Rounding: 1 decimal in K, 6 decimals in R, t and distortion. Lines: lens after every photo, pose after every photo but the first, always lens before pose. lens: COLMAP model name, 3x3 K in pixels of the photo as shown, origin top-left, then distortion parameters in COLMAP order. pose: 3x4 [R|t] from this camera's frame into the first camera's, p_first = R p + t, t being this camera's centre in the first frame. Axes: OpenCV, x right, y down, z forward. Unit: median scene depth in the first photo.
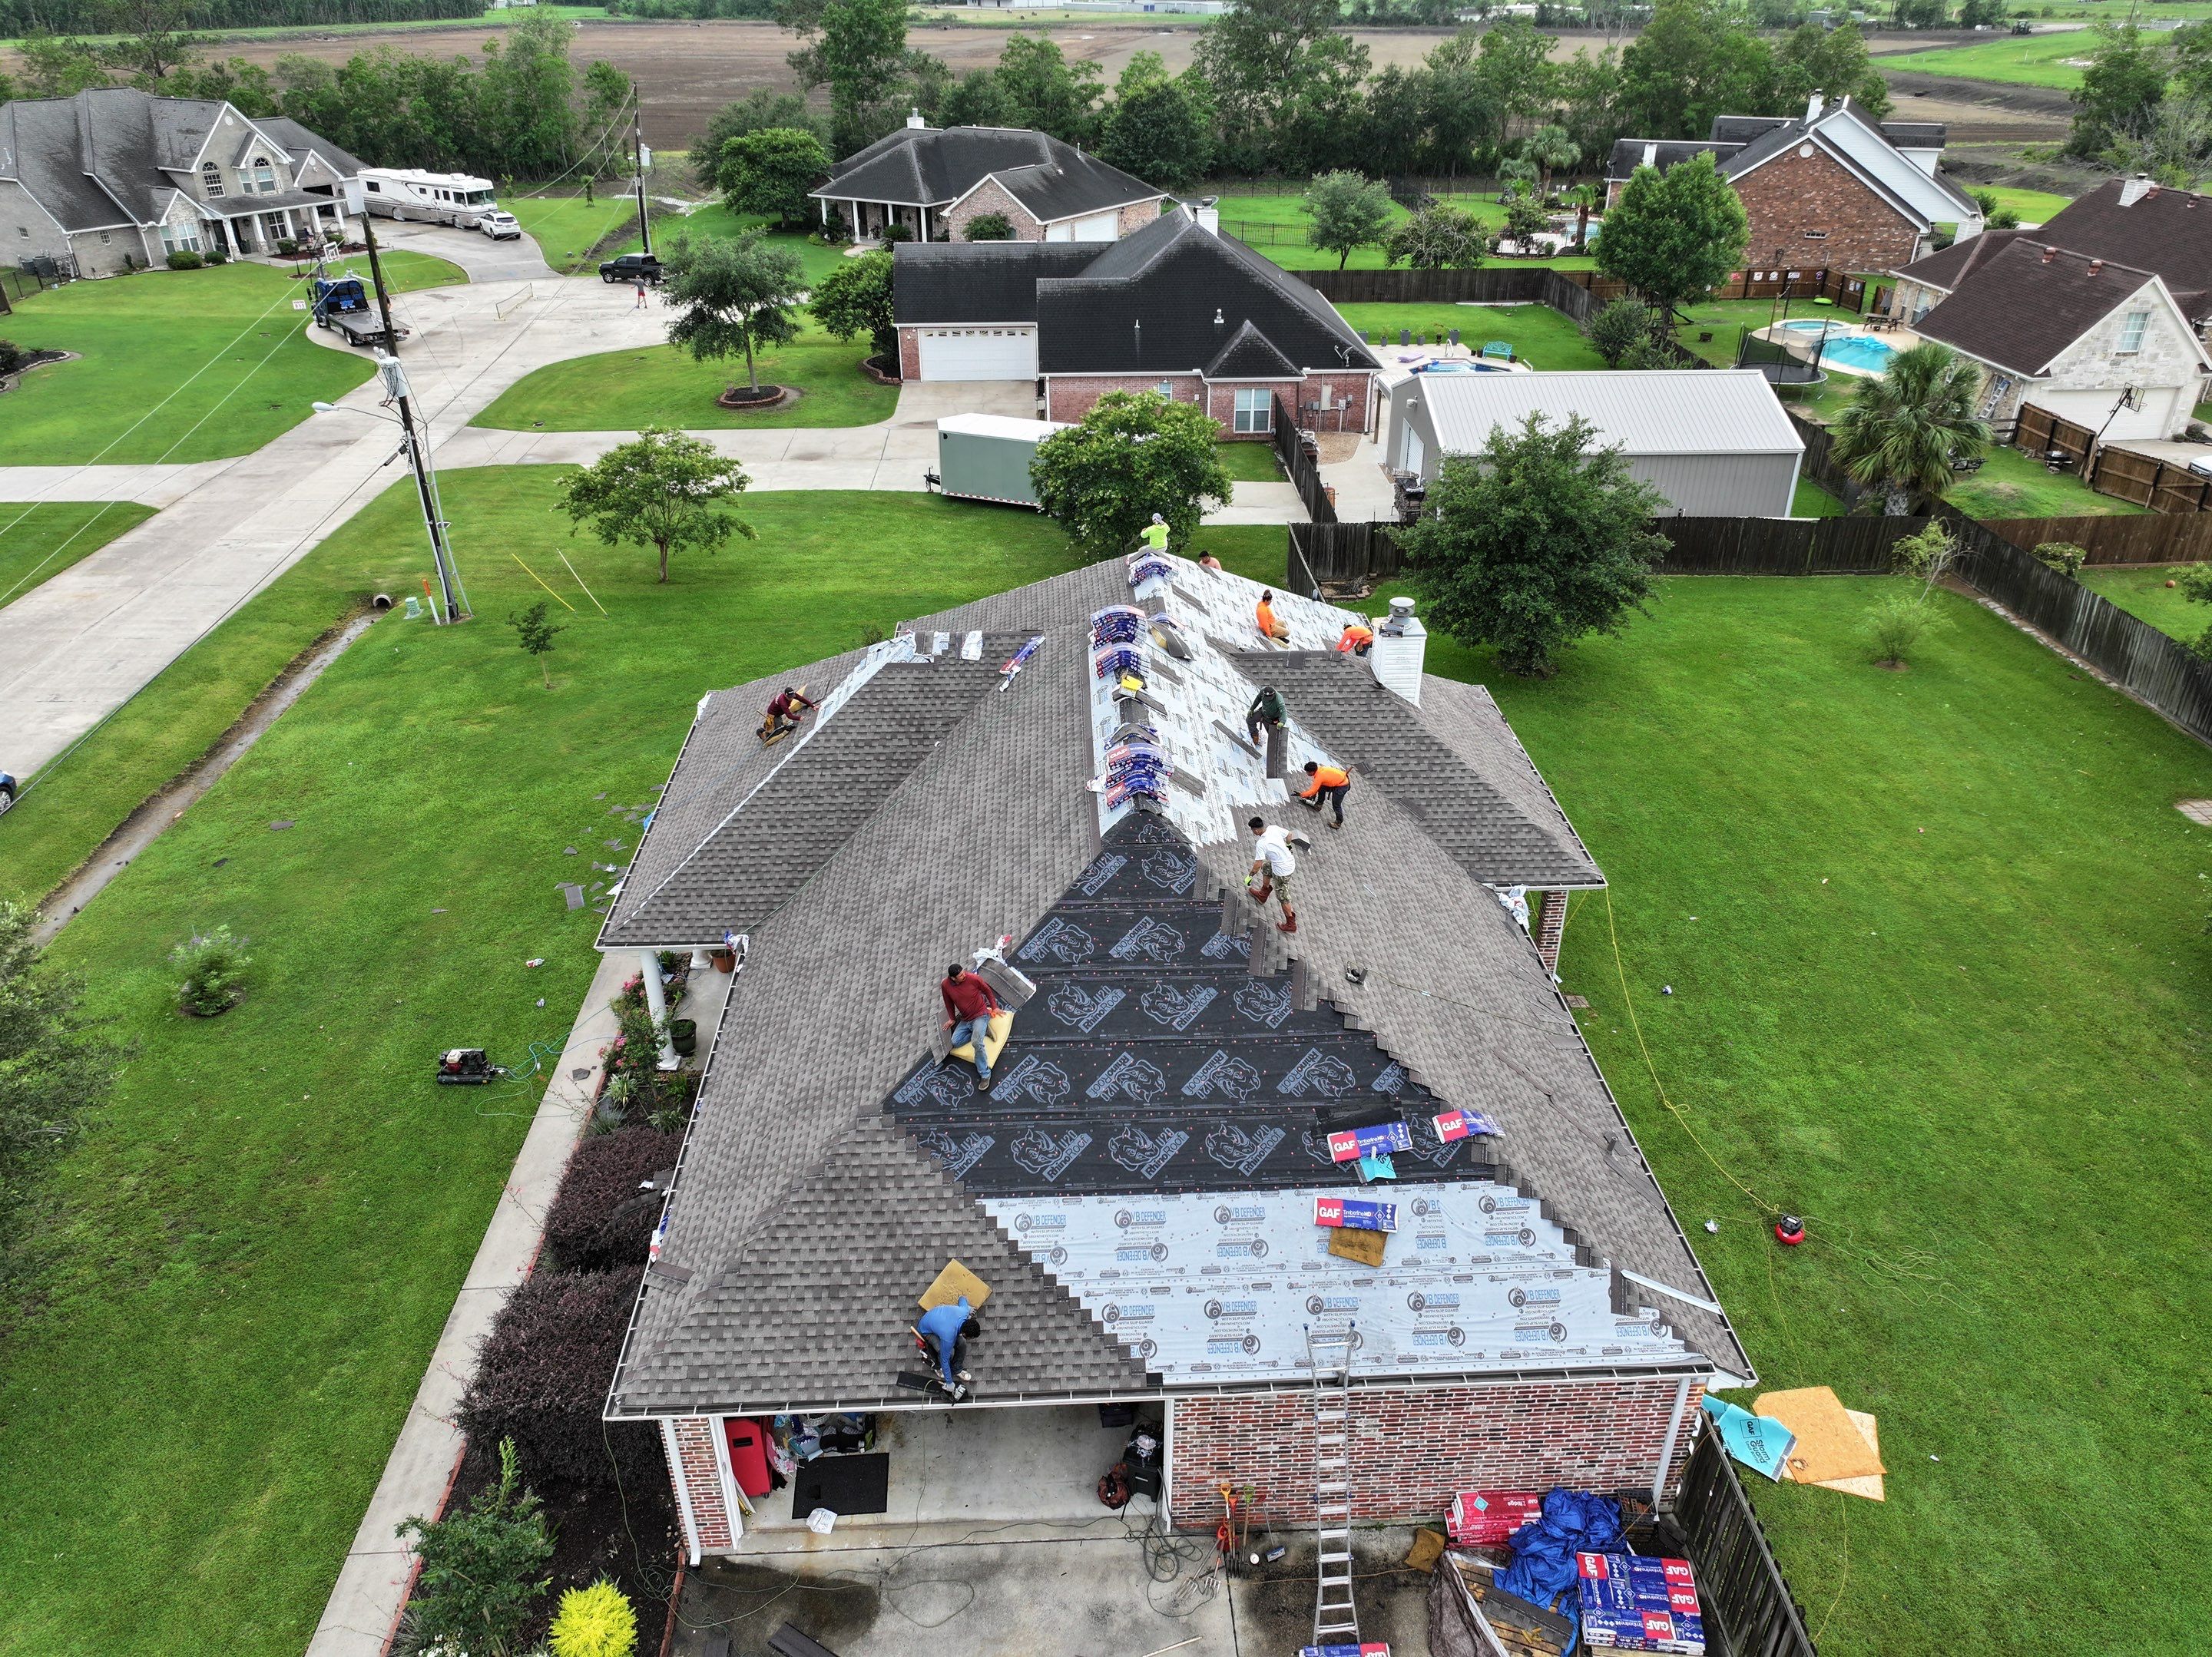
lens RADIAL K [[1547.5, 0, 1120.6], [0, 1547.5, 835.3], [0, 0, 1]] dist [-0.001501, 0.017186]
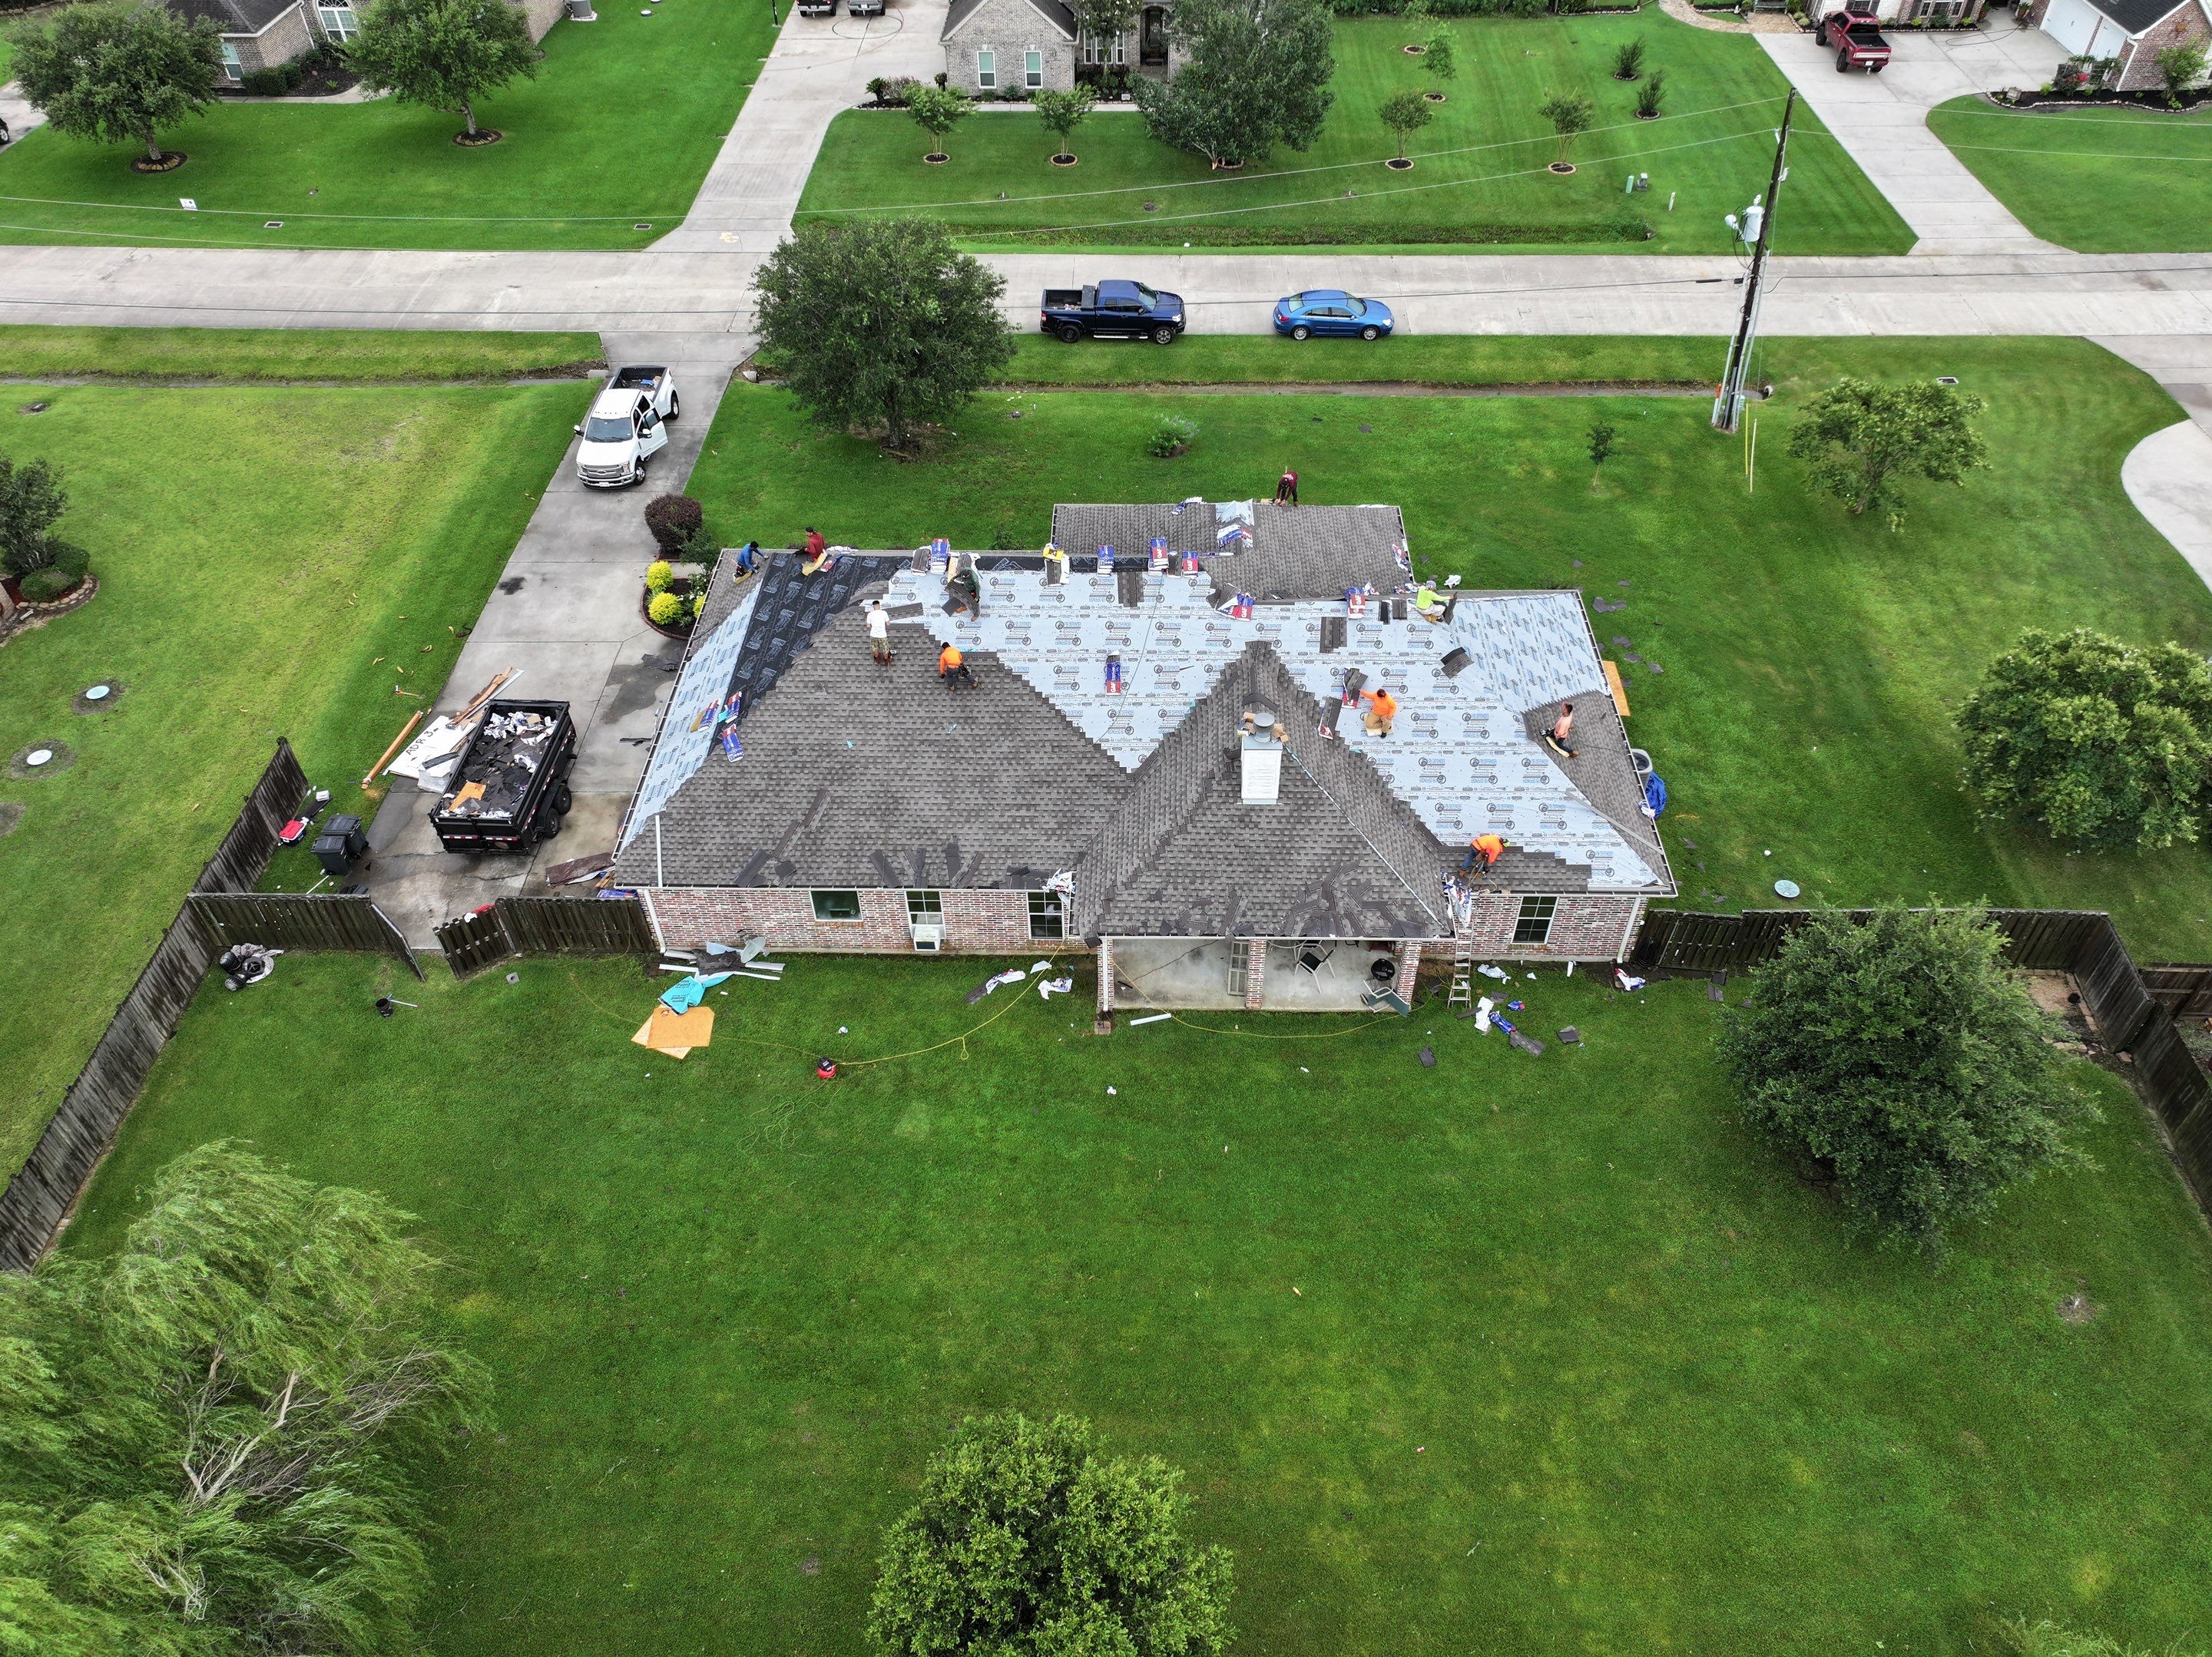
lens RADIAL K [[1547.5, 0, 1111.5], [0, 1547.5, 829.7], [0, 0, 1]] dist [-0.001501, 0.017186]
pose [[-0.074152, 0.697816, -0.712429, 0.723034], [-0.480864, 0.600838, 0.638564, -0.529062], [0.873654, 0.389932, 0.291001, 0.399276]]
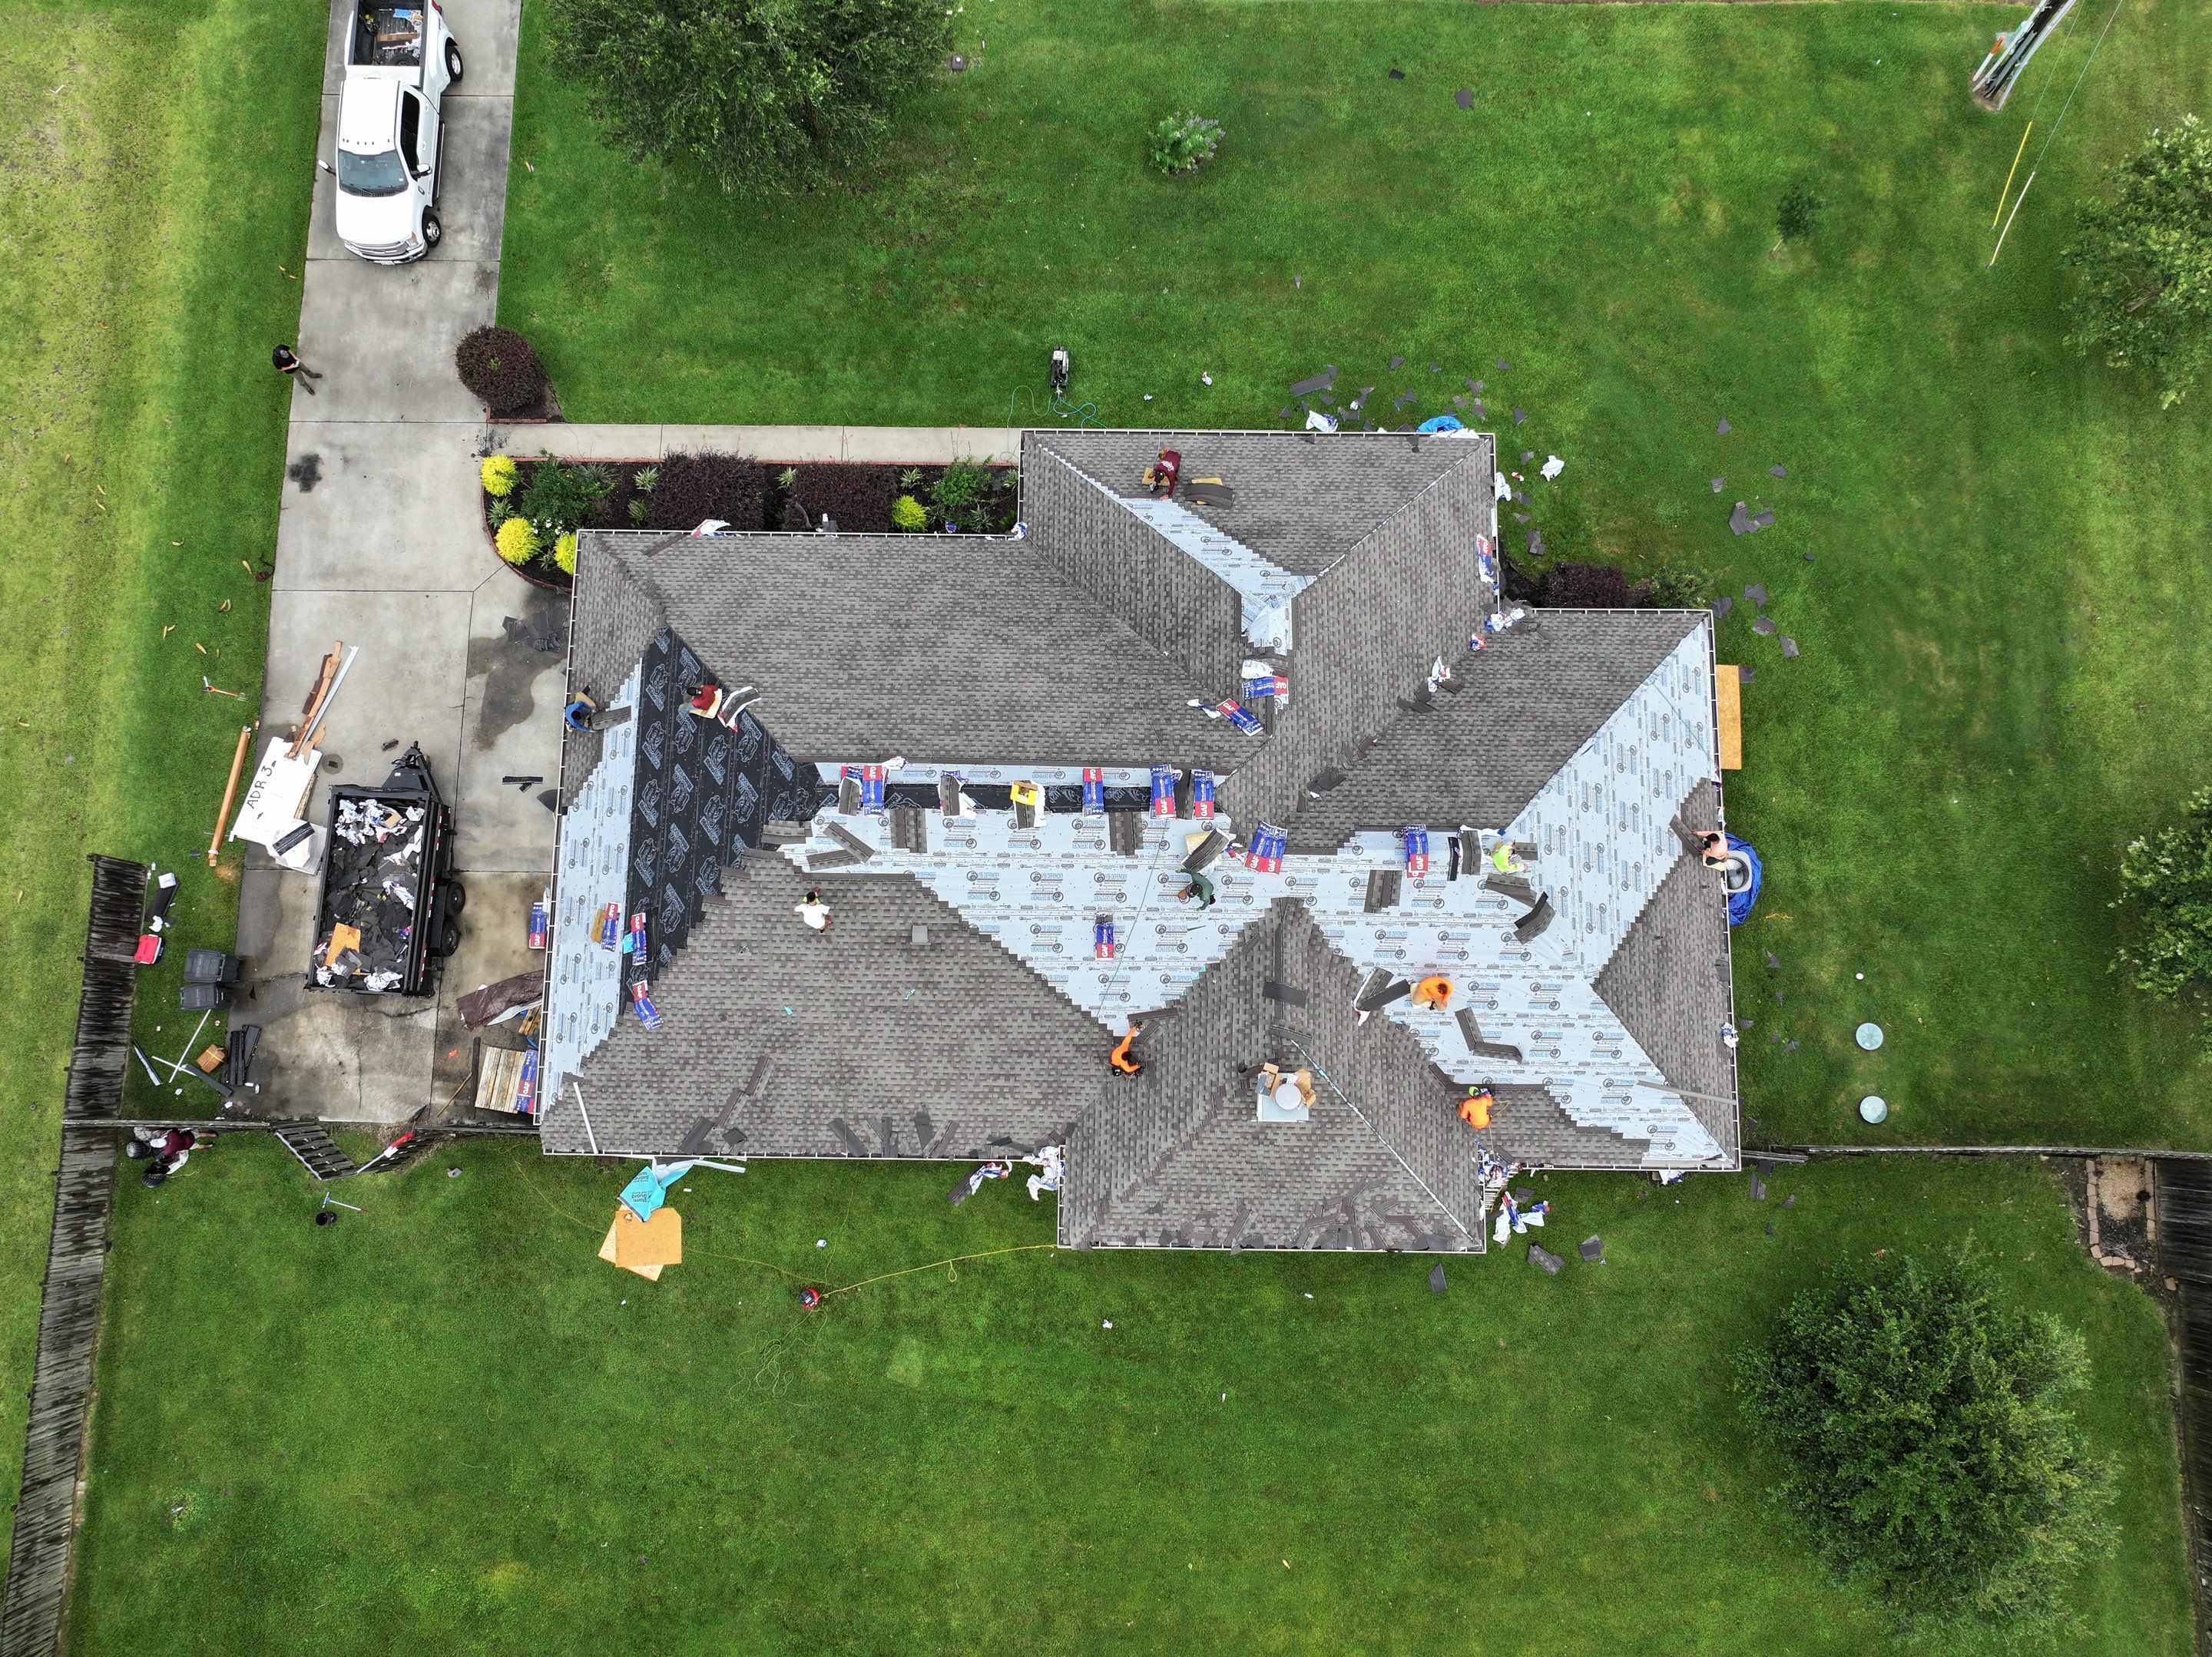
lens RADIAL K [[1547.5, 0, 1112.8], [0, 1547.5, 820.0], [0, 0, 1]] dist [-0.001501, 0.017186]
pose [[-0.064773, 0.984939, -0.160309, 0.116978], [-0.480926, 0.109948, 0.869840, -0.640070], [0.874365, 0.133439, 0.466561, 0.291493]]
